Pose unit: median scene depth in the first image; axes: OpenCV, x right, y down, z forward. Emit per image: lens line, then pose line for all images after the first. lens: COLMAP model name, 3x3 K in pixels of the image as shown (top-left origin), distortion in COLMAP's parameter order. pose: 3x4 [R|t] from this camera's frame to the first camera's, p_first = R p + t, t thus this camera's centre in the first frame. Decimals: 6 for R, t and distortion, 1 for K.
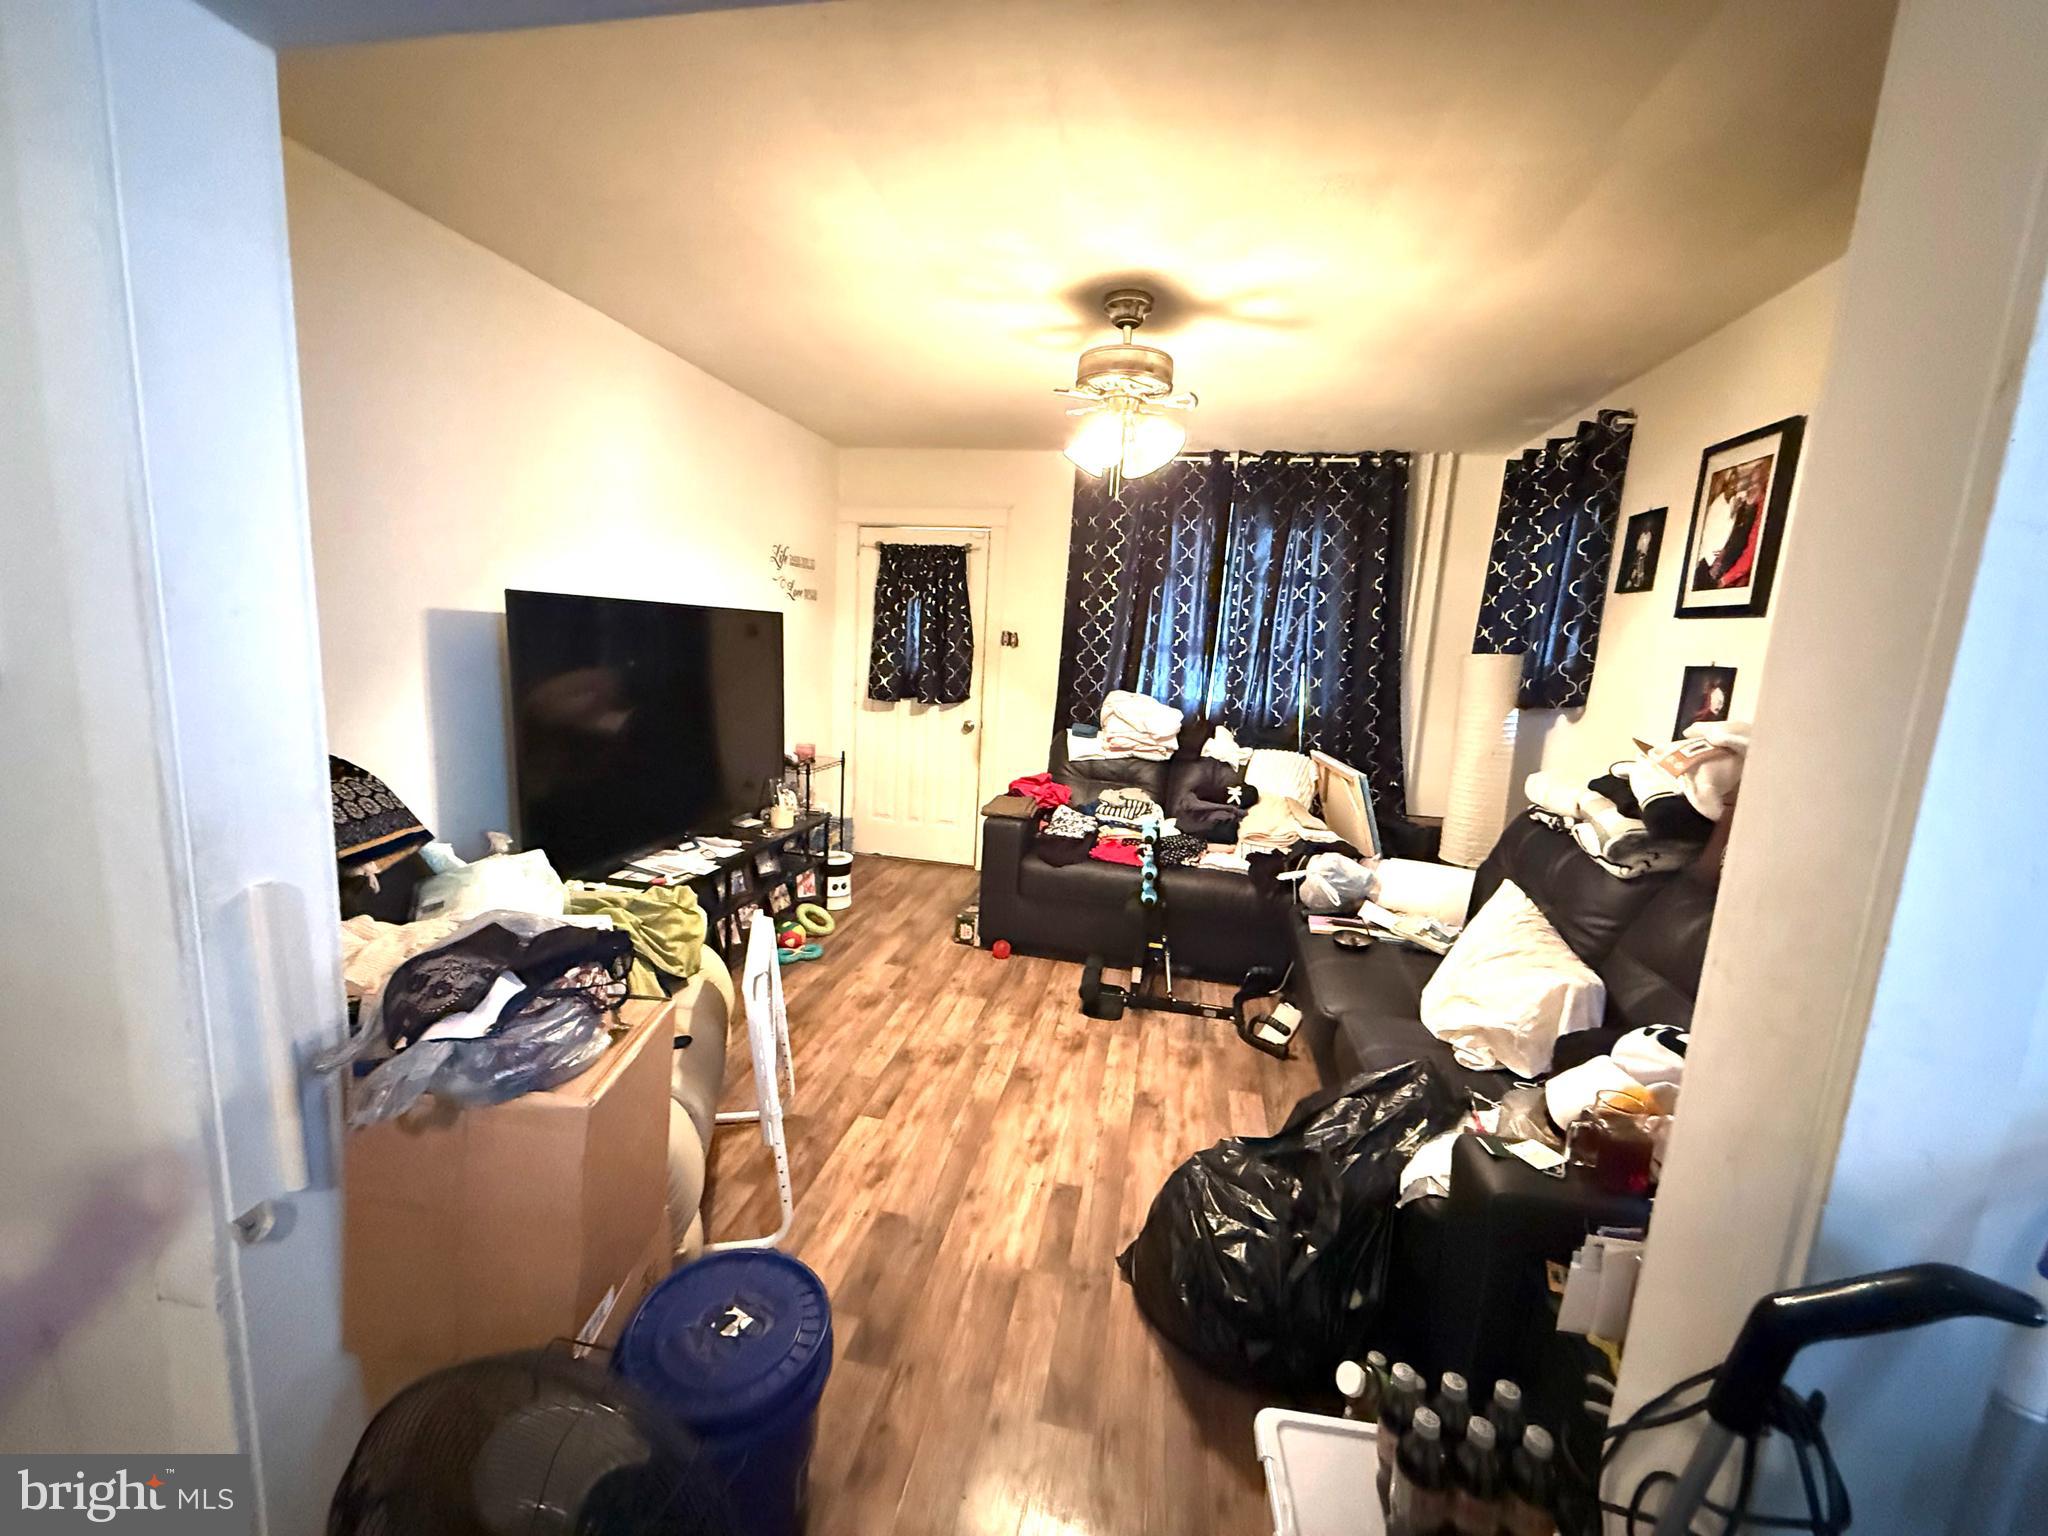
lens RADIAL K [[818.7, 0, 1018.3], [0, 818.7, 772.2], [0, 0, 1]] dist [0.004040, 0.000203]
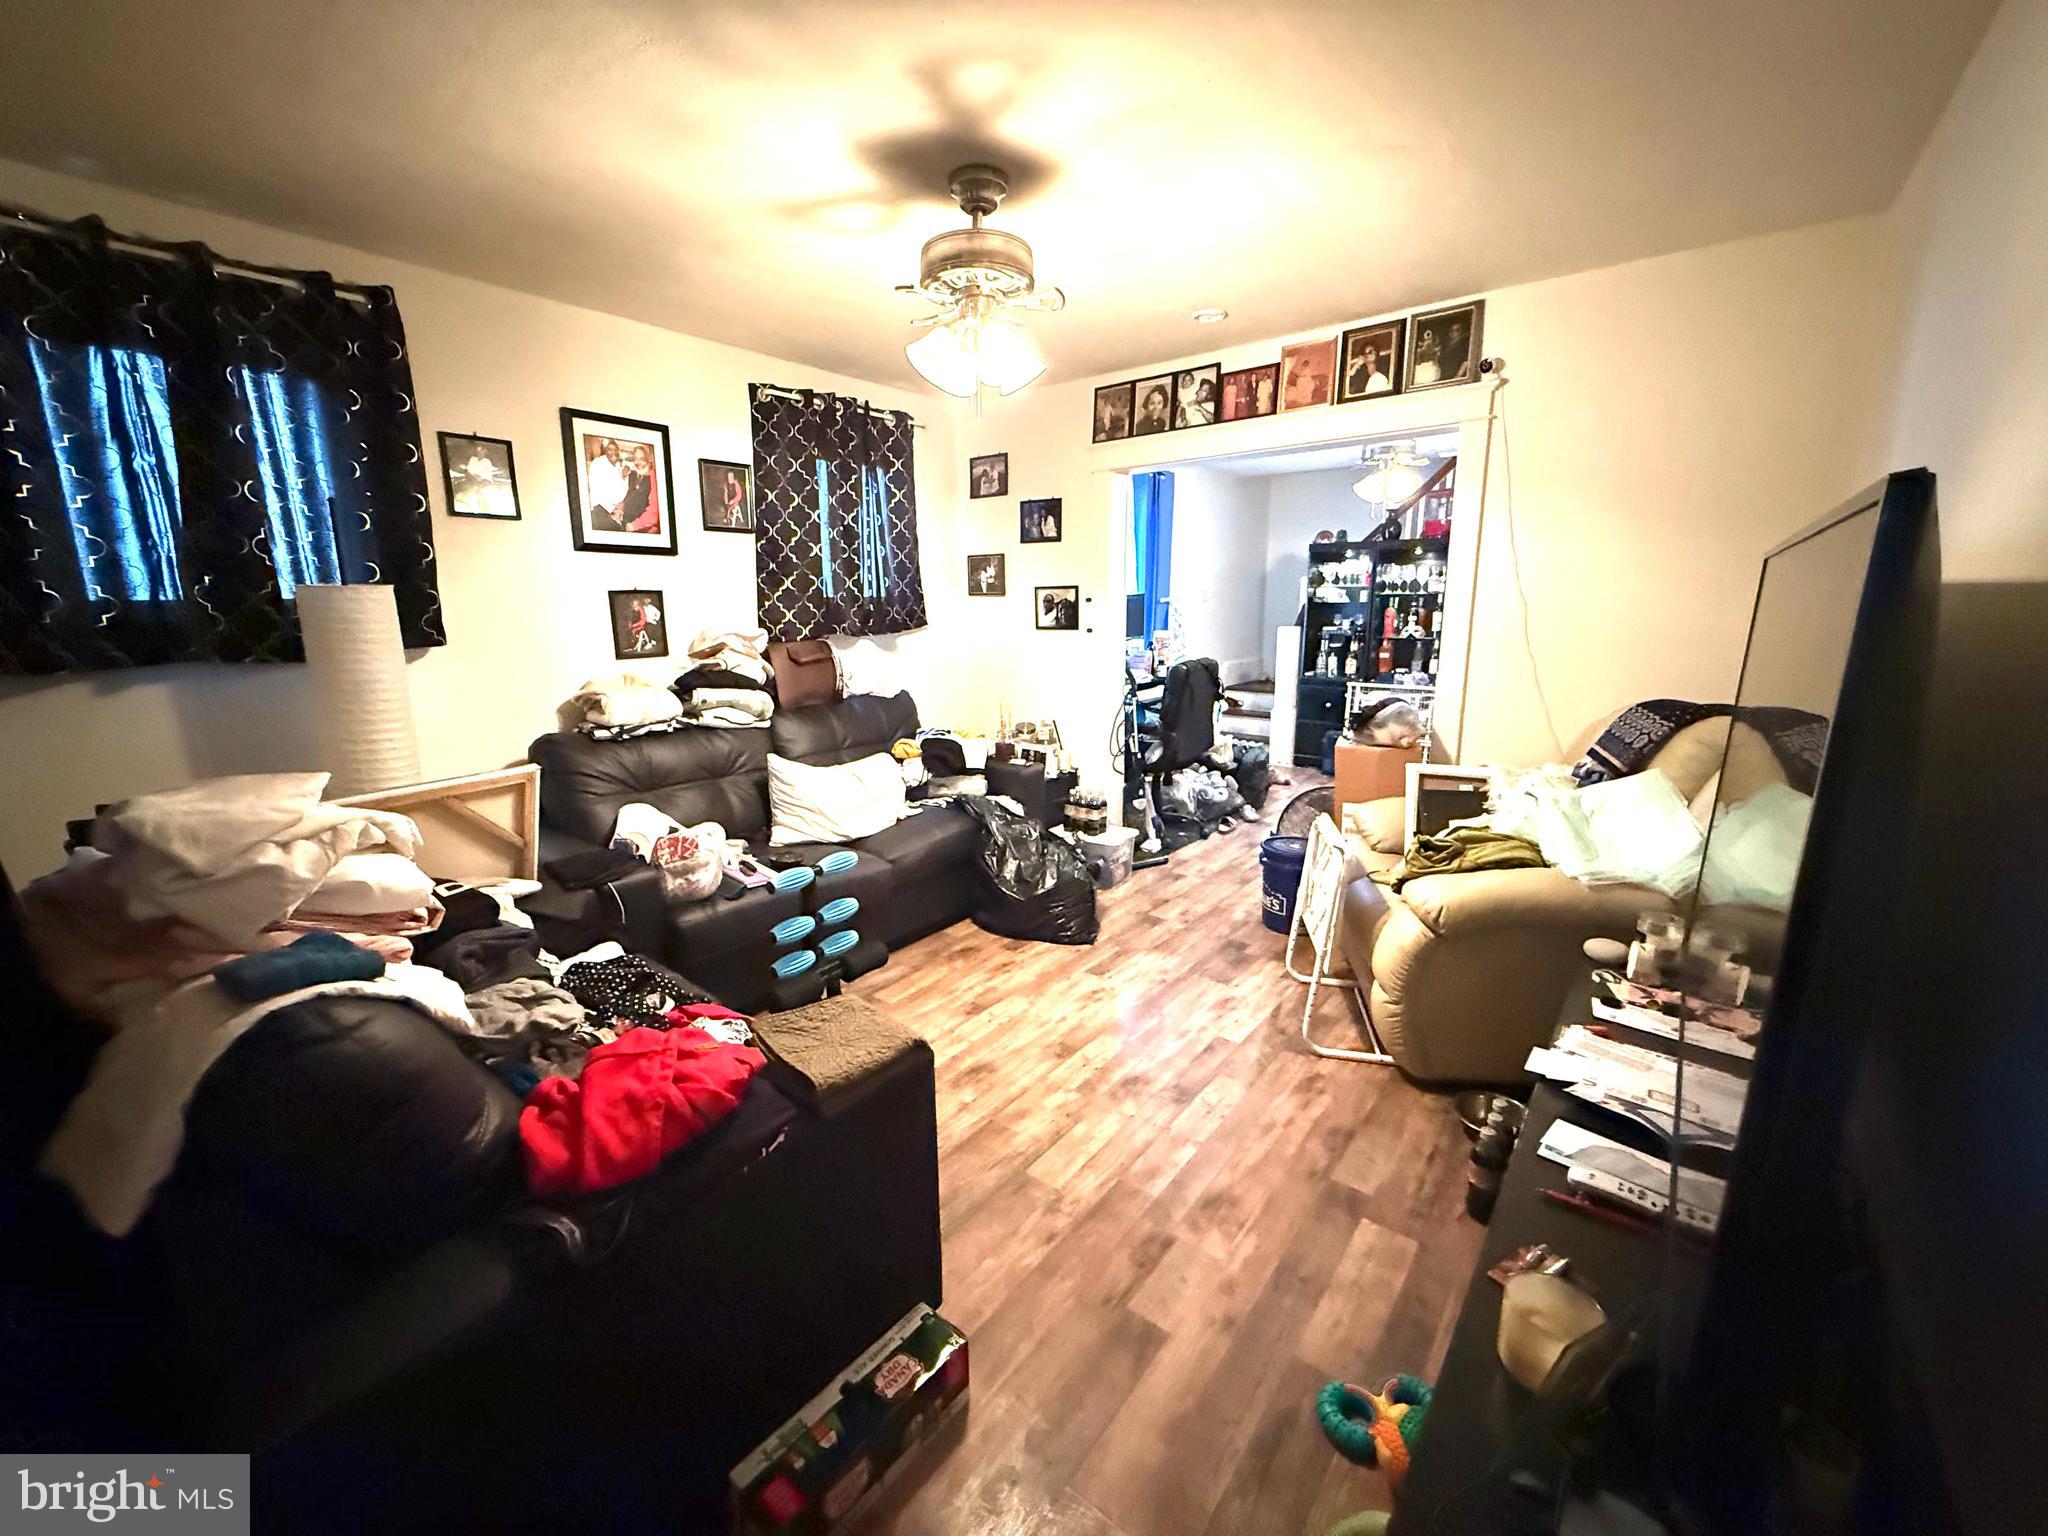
lens RADIAL K [[818.7, 0, 1013.2], [0, 818.7, 770.9], [0, 0, 1]] dist [0.004040, 0.000203]
pose [[-0.887318, -0.138841, 0.439761, -0.354676], [0.035782, 0.929999, 0.365817, -0.319955], [-0.459767, 0.340332, -0.820237, 1.898204]]
